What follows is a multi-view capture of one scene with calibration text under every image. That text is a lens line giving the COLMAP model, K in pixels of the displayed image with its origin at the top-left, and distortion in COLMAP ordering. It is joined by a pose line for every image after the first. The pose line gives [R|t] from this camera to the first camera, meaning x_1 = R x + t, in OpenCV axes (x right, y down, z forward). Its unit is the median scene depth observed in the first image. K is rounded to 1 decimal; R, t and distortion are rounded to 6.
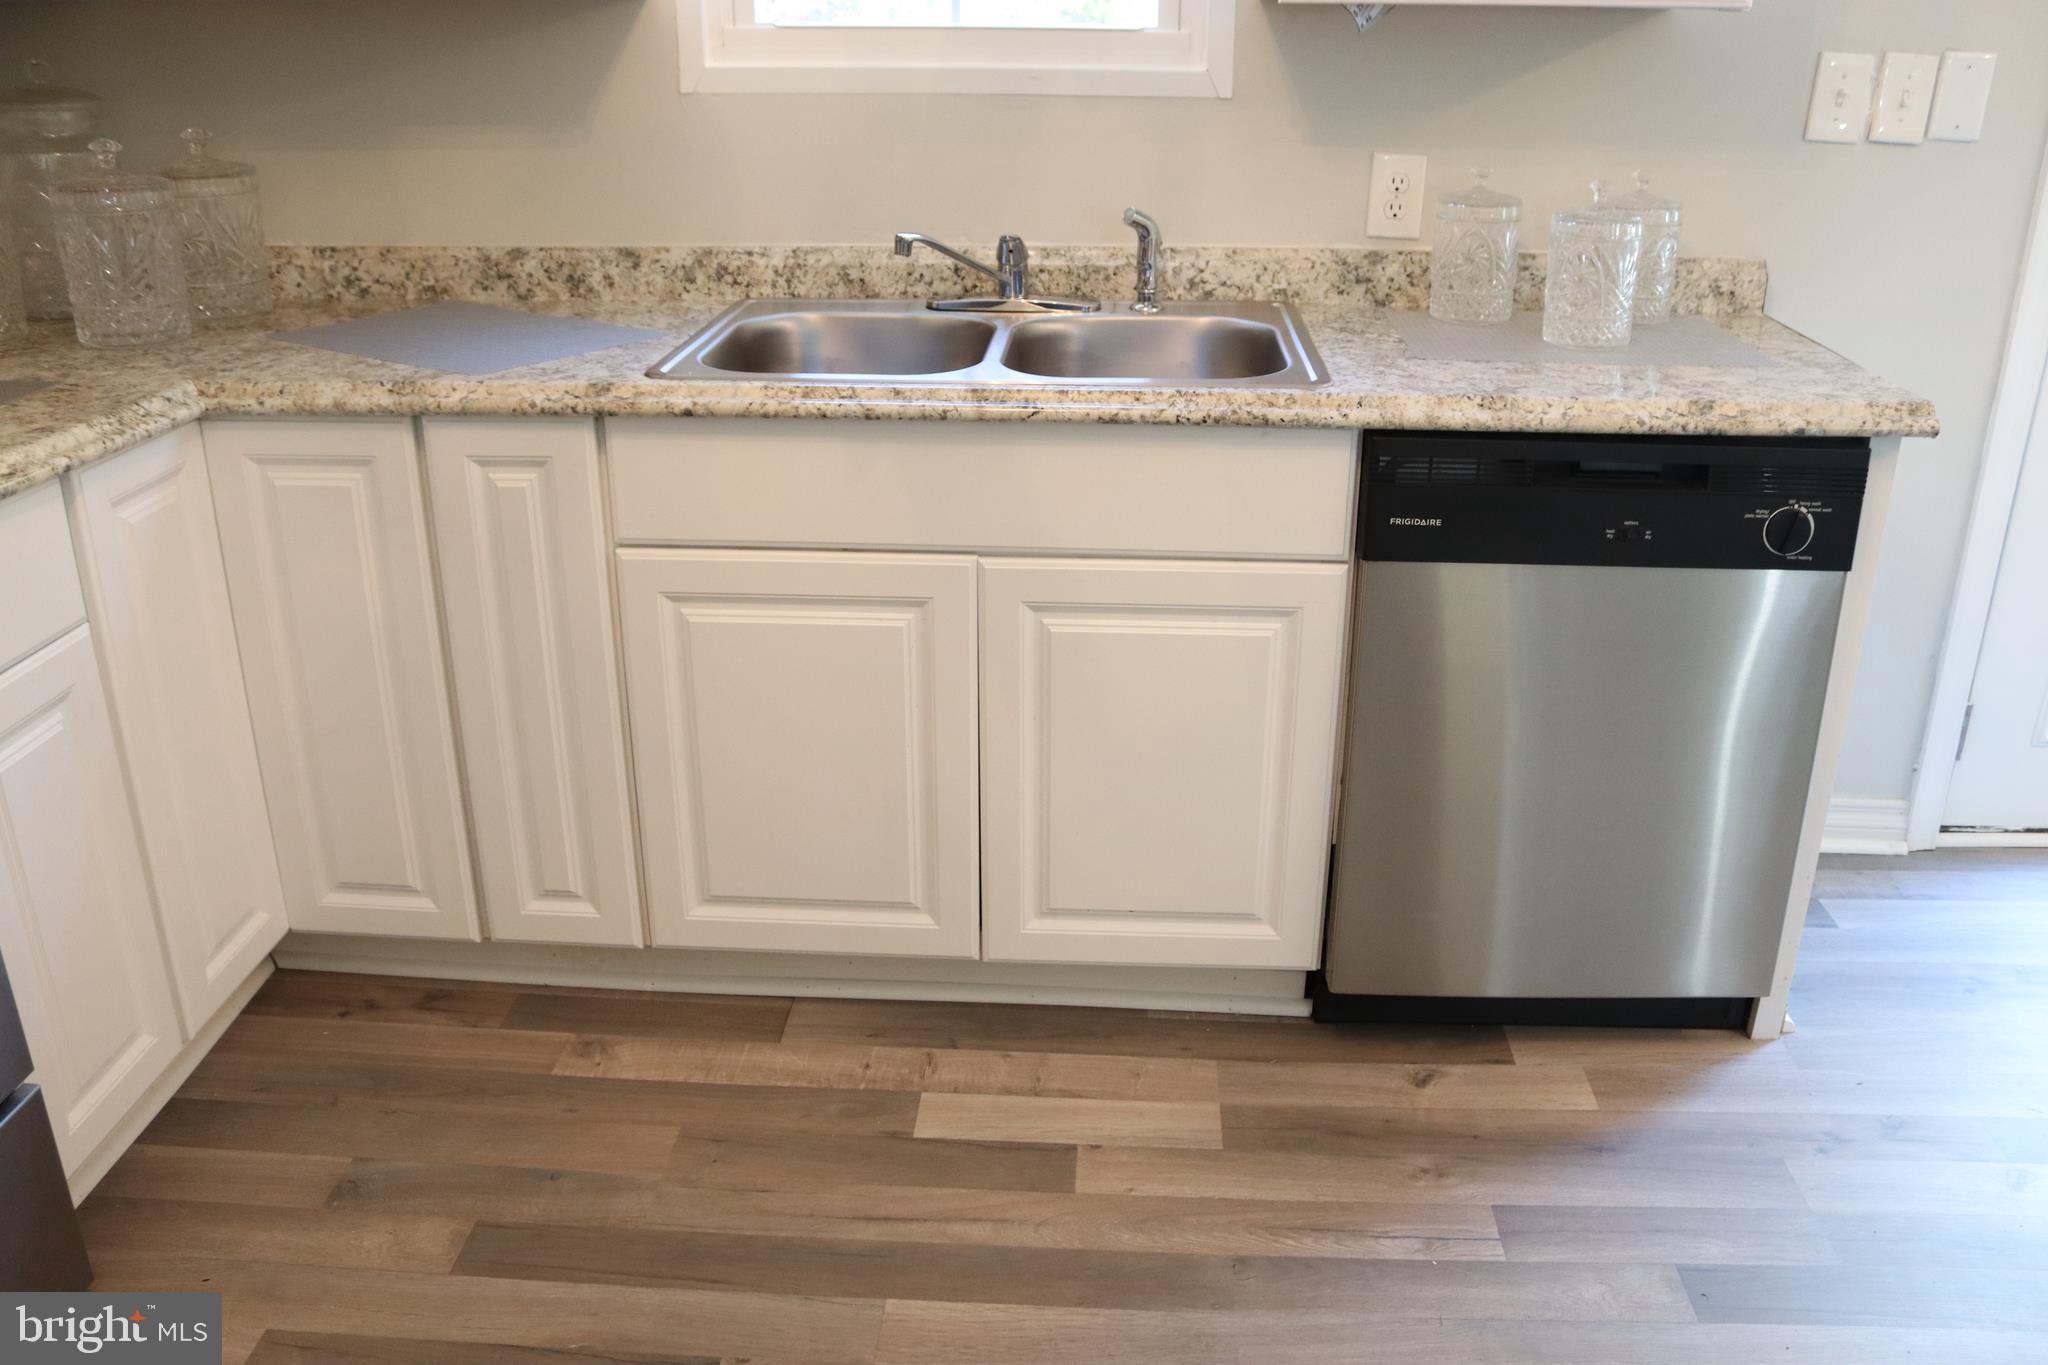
lens RADIAL K [[1693.3, 0, 1035.2], [0, 1693.3, 671.0], [0, 0, 1]] dist [-0.159006, 0.141736]
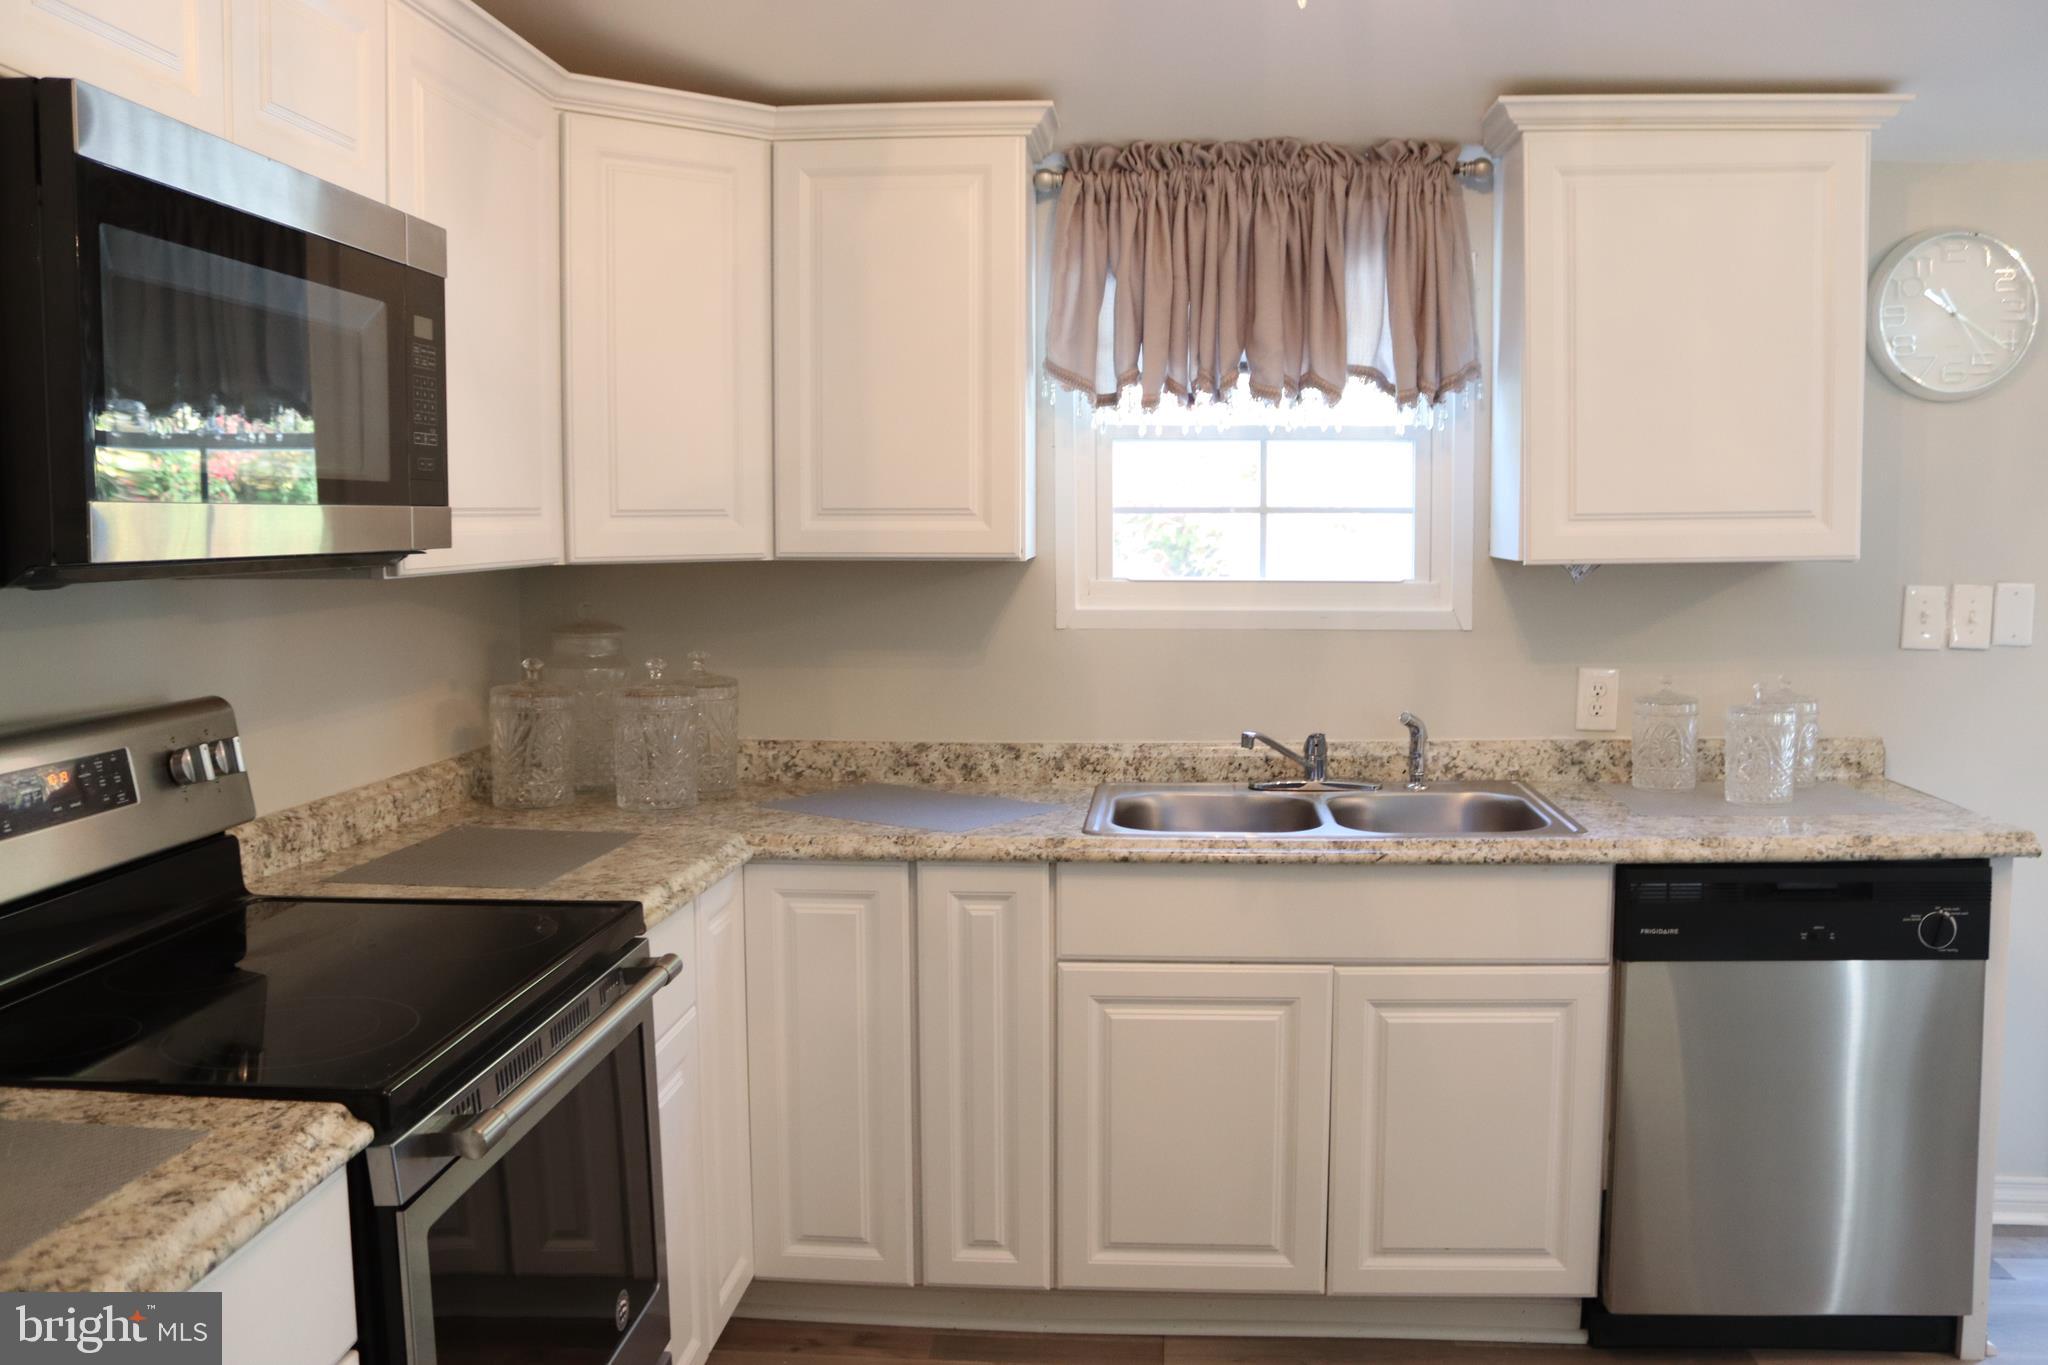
lens RADIAL K [[1693.3, 0, 1031.8], [0, 1693.3, 684.2], [0, 0, 1]] dist [-0.159006, 0.141736]
pose [[0.999438, -0.010219, -0.031926, -0.205363], [0.000596, 0.957664, -0.287888, 0.091170], [0.033517, 0.287707, 0.957132, -0.310405]]
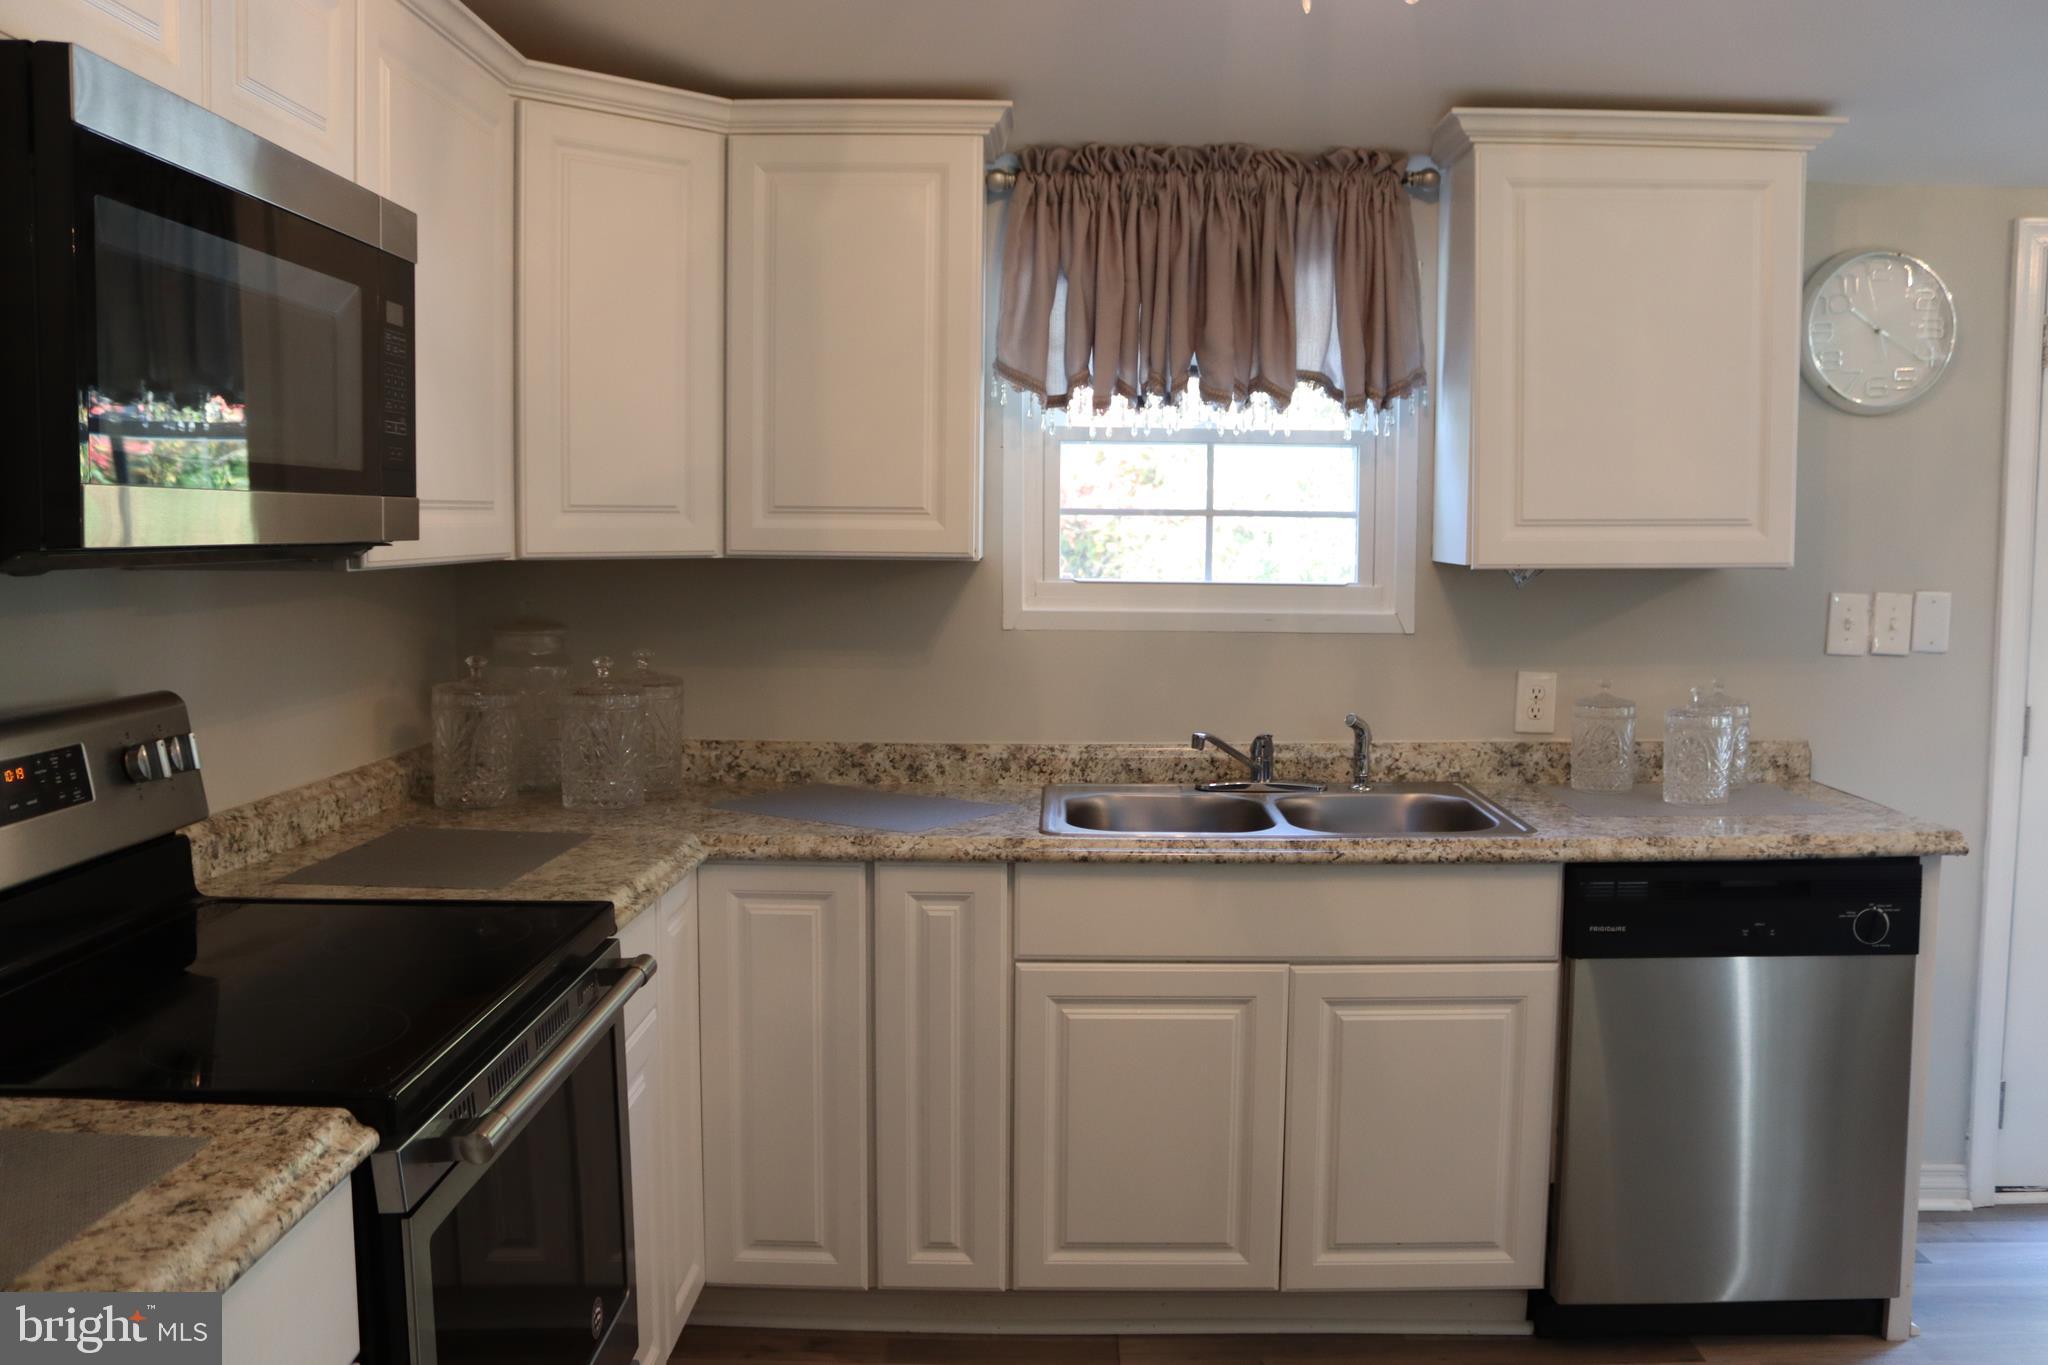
lens RADIAL K [[1693.3, 0, 1035.4], [0, 1693.3, 684.2], [0, 0, 1]] dist [-0.159006, 0.141736]
pose [[0.999297, -0.005460, 0.037102, -0.256896], [0.016002, 0.956836, -0.290188, 0.094053], [-0.033916, 0.290578, 0.956250, -0.308394]]
